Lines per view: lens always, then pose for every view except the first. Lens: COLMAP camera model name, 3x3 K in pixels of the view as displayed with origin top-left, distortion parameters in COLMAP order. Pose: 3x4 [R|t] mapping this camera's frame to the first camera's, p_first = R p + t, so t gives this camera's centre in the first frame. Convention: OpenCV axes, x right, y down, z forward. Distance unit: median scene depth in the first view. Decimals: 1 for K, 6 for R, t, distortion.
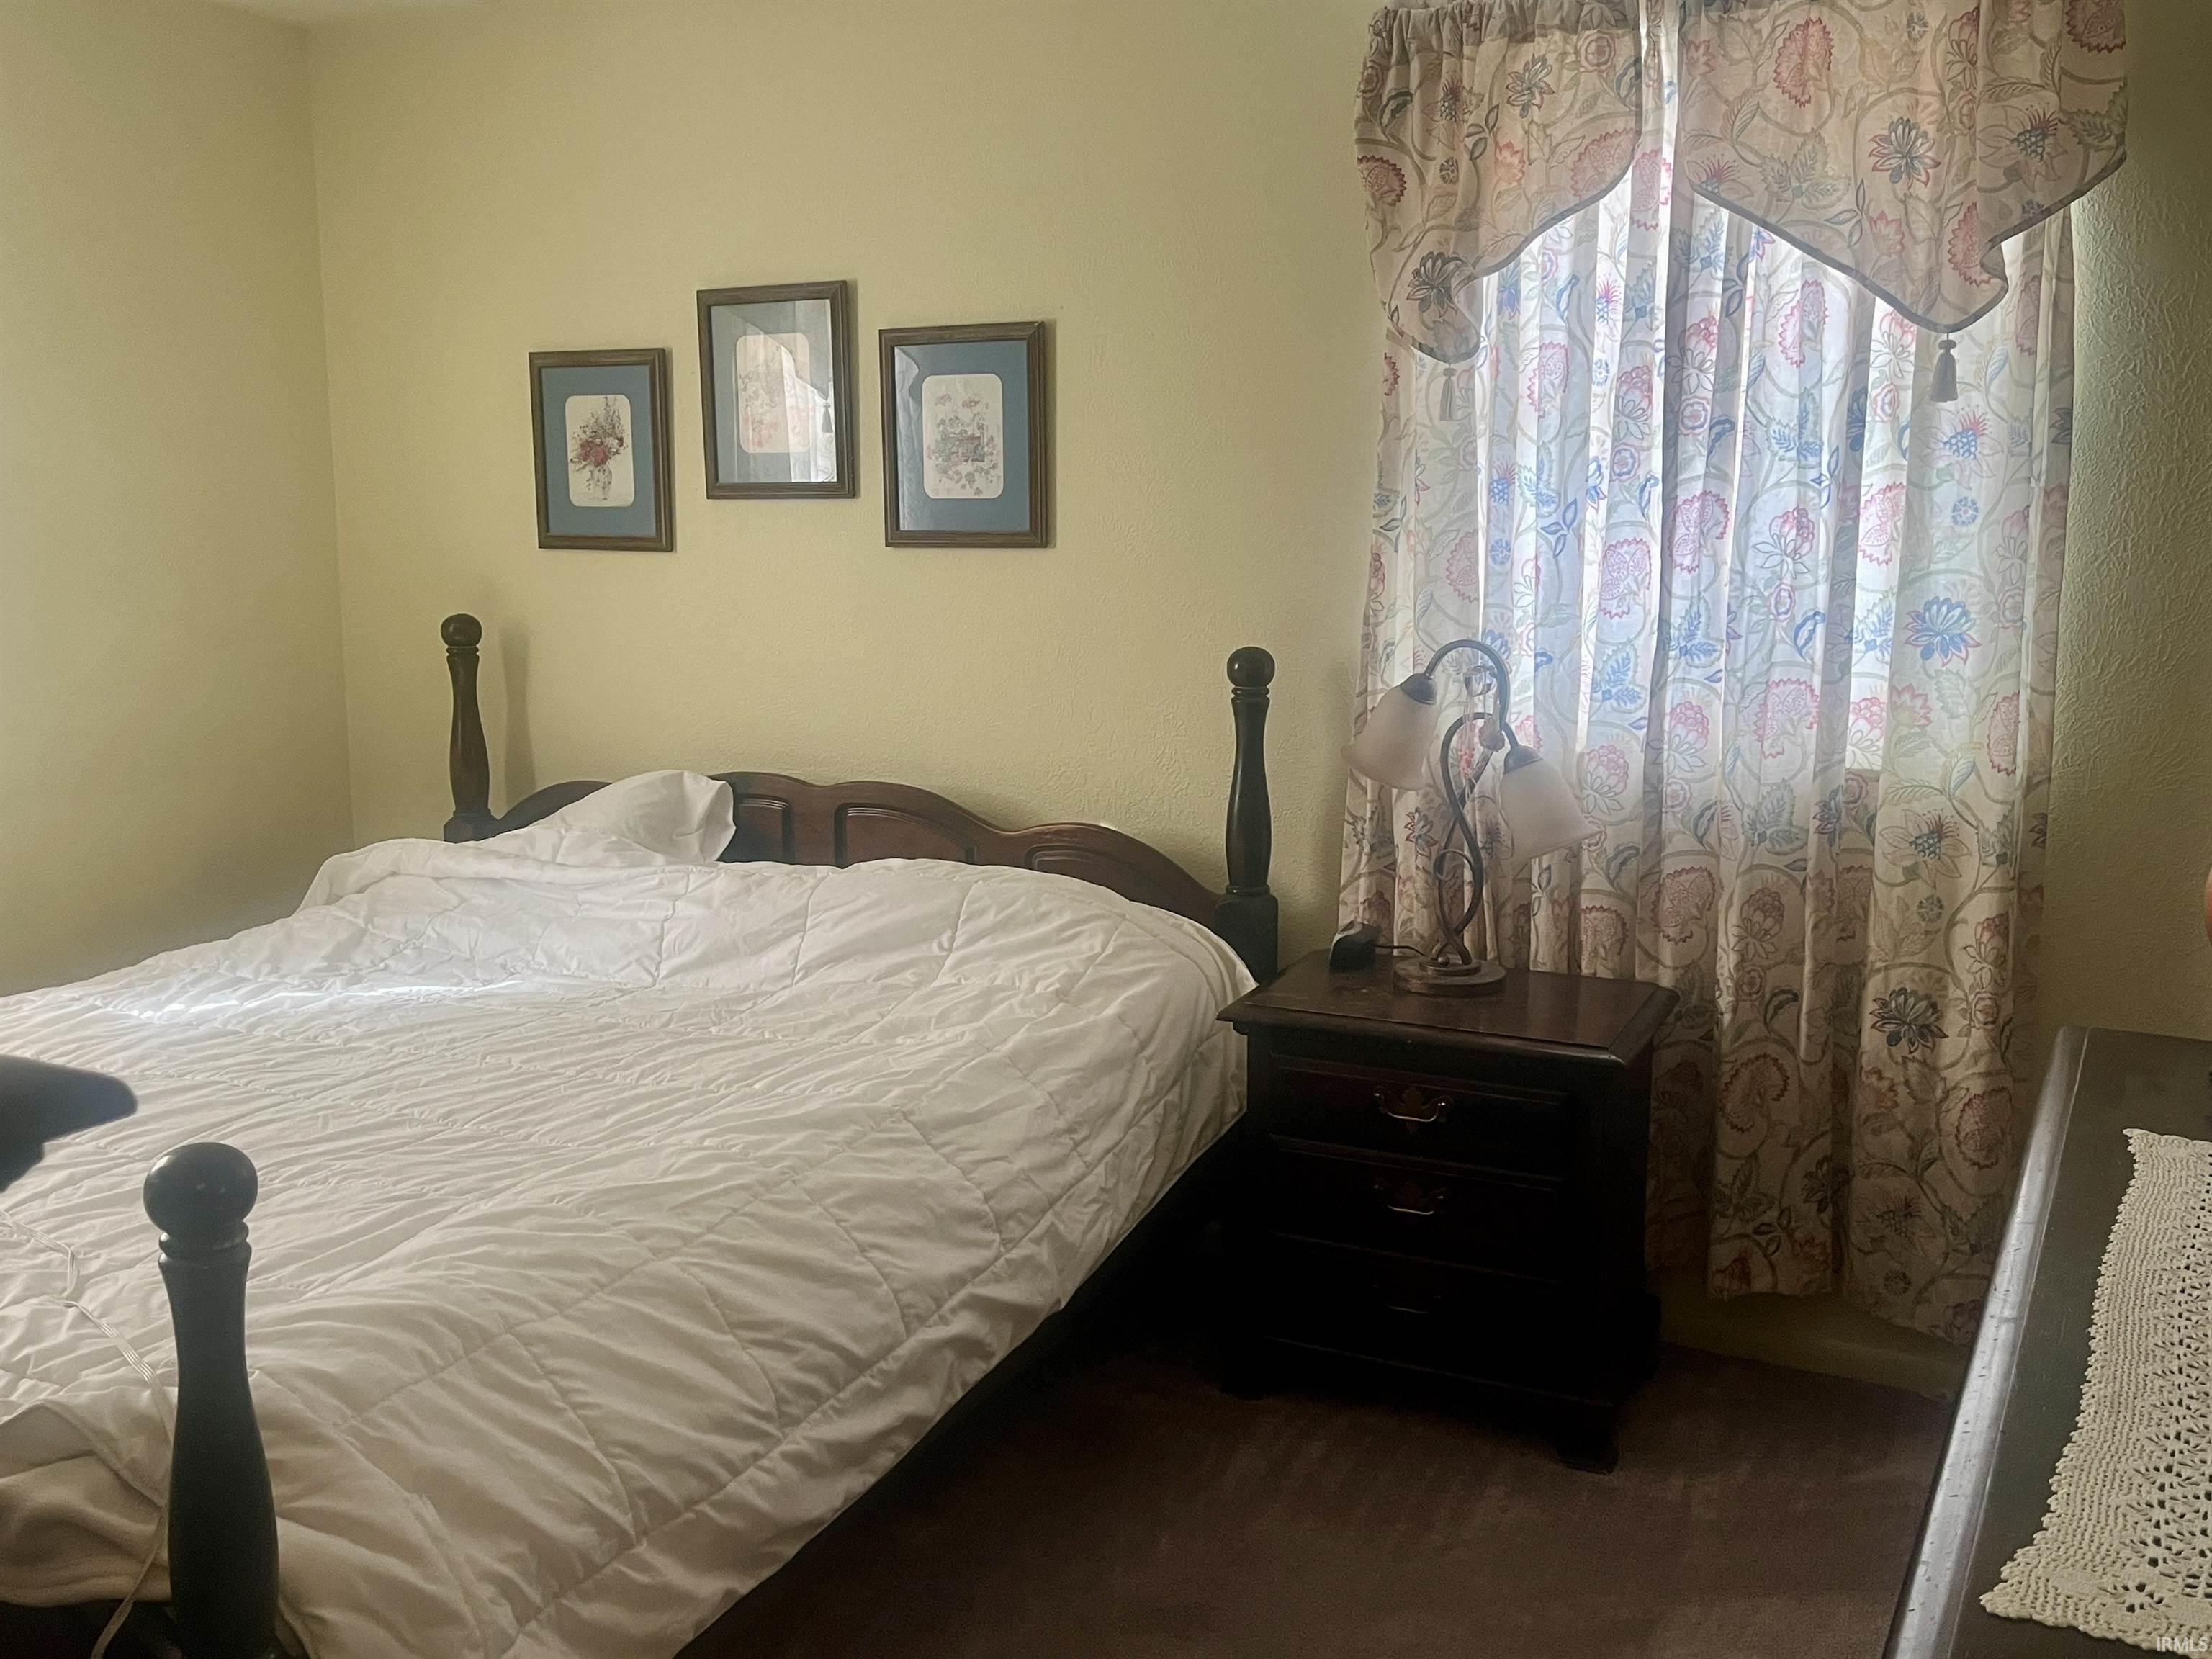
lens RADIAL K [[1936.0, 0, 1108.6], [0, 1936.0, 829.6], [0, 0, 1]] dist [0.008116, -0.015237]
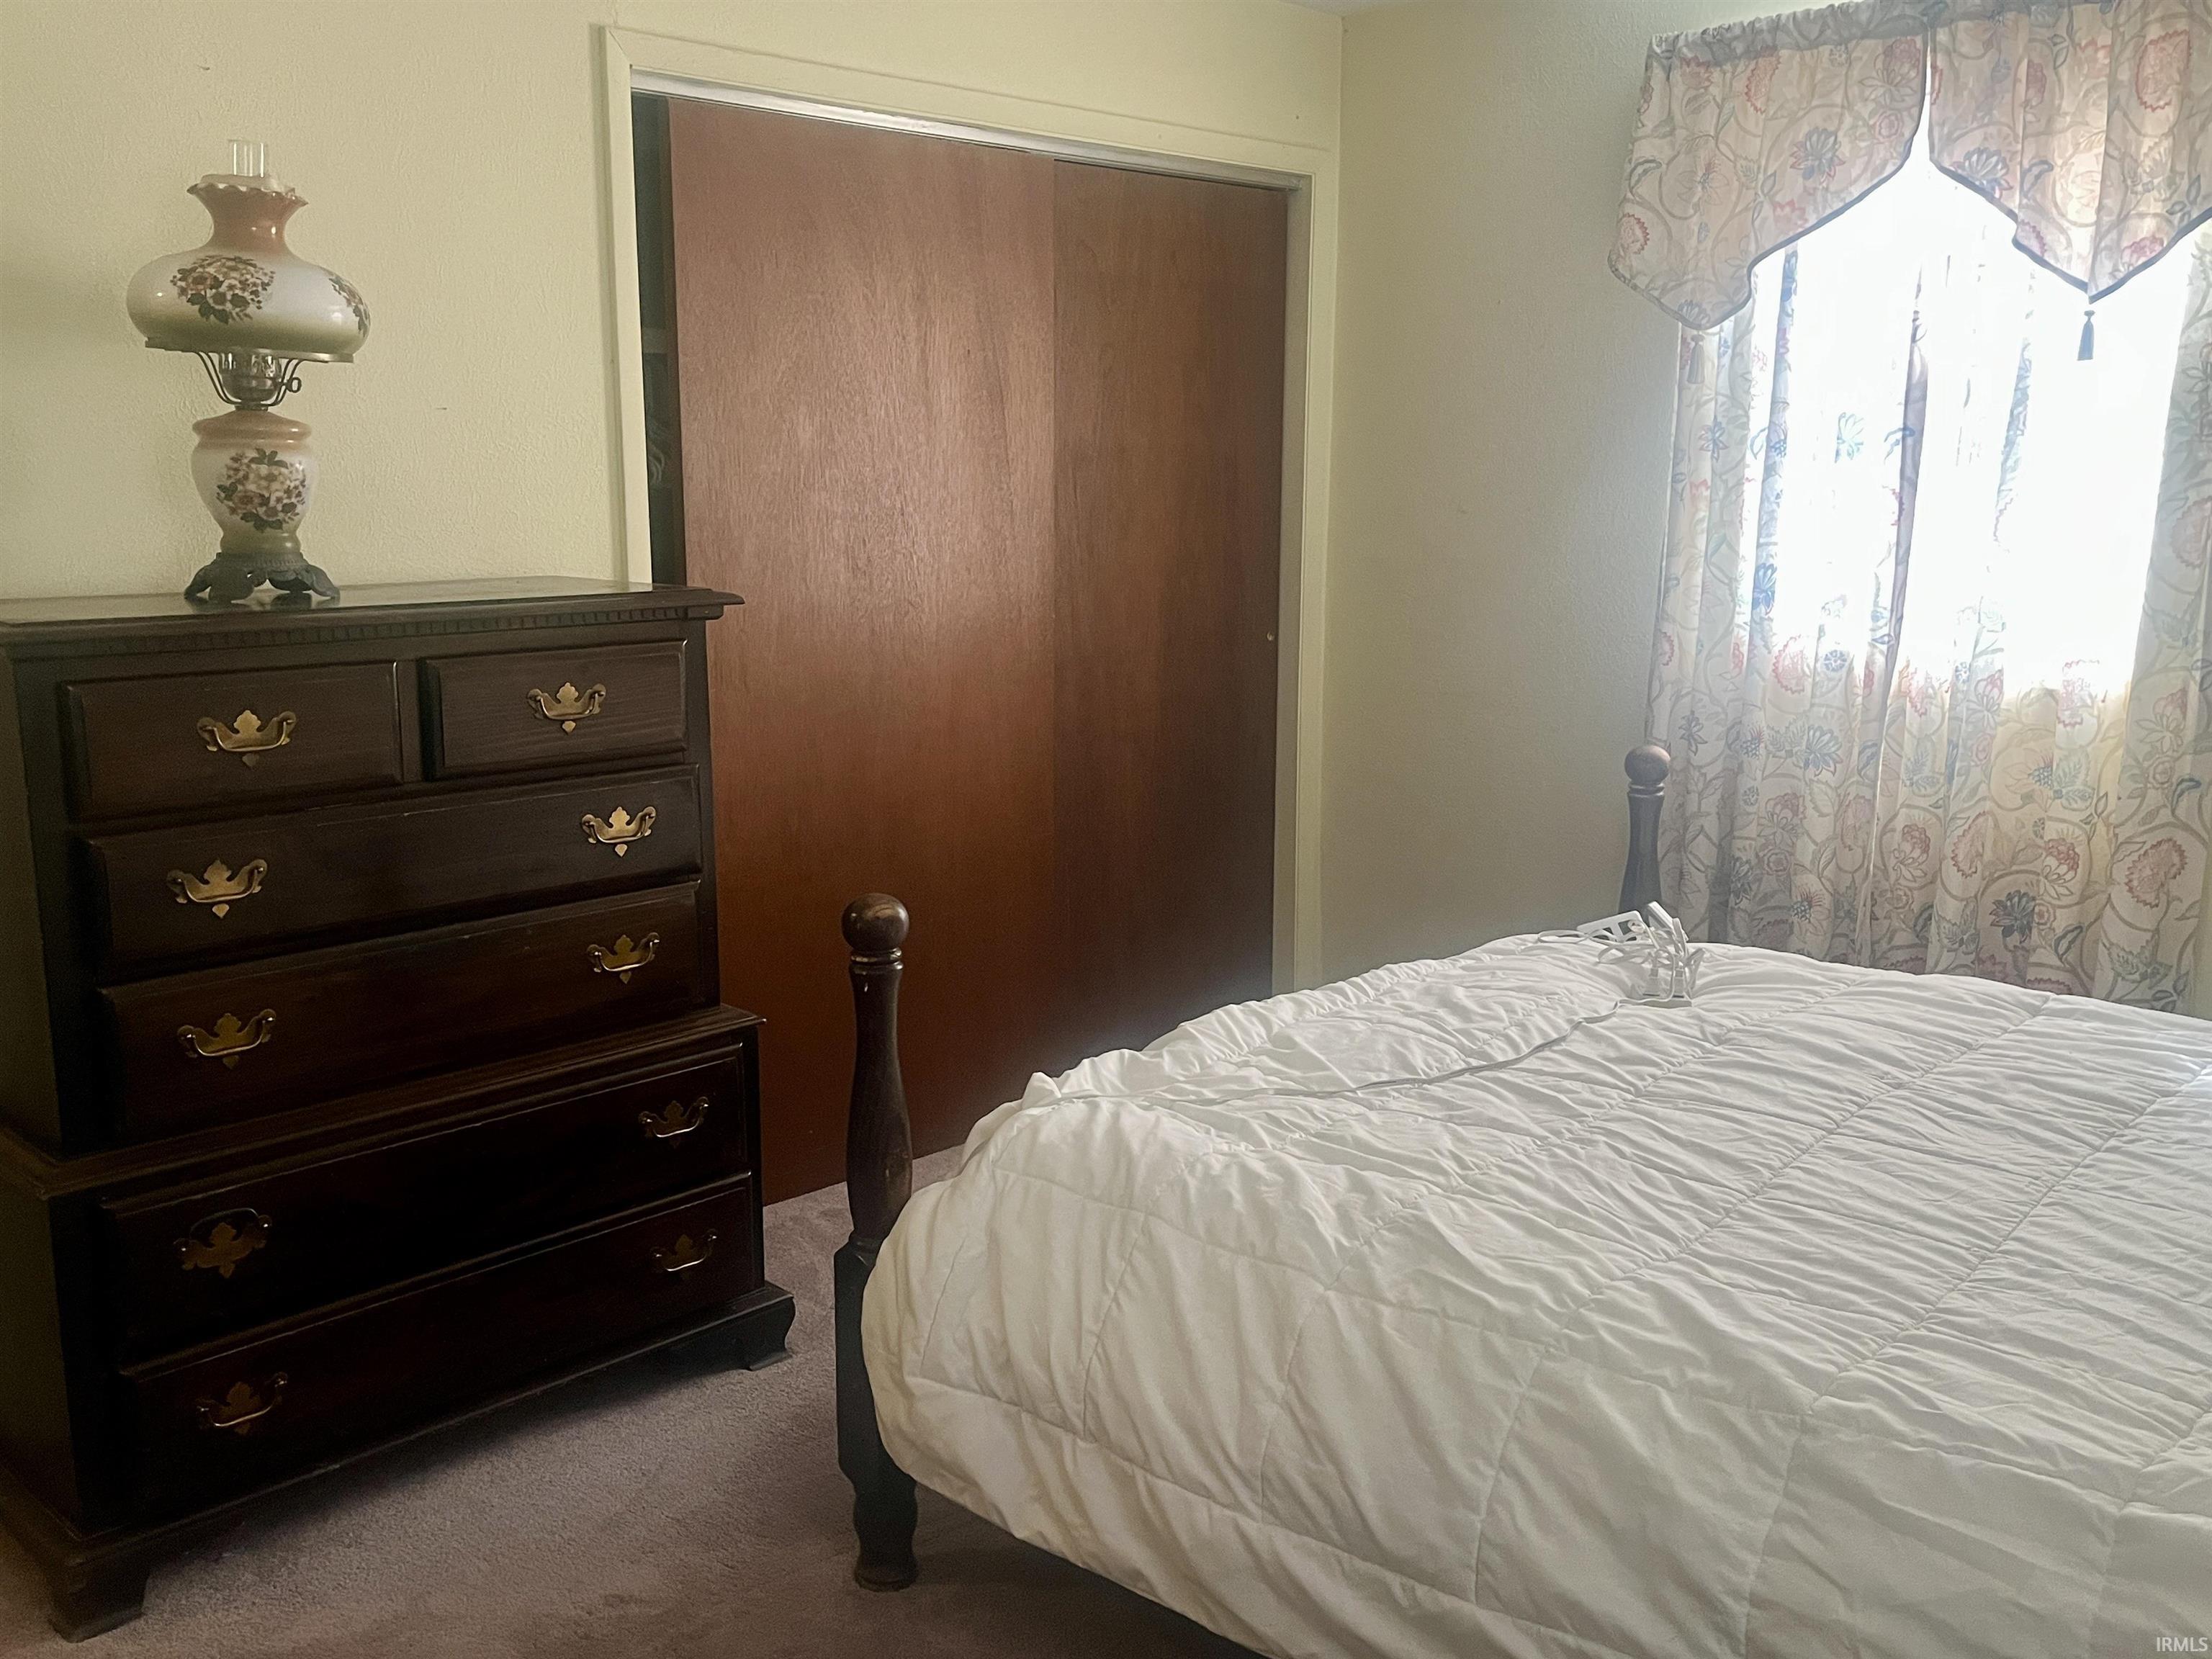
lens RADIAL K [[1936.0, 0, 1106.5], [0, 1936.0, 832.2], [0, 0, 1]] dist [0.008116, -0.015237]
pose [[-0.278851, 0.169739, -0.945215, 0.579460], [-0.161009, 0.962060, 0.220264, -0.159881], [0.946741, 0.213609, -0.240942, 0.969292]]
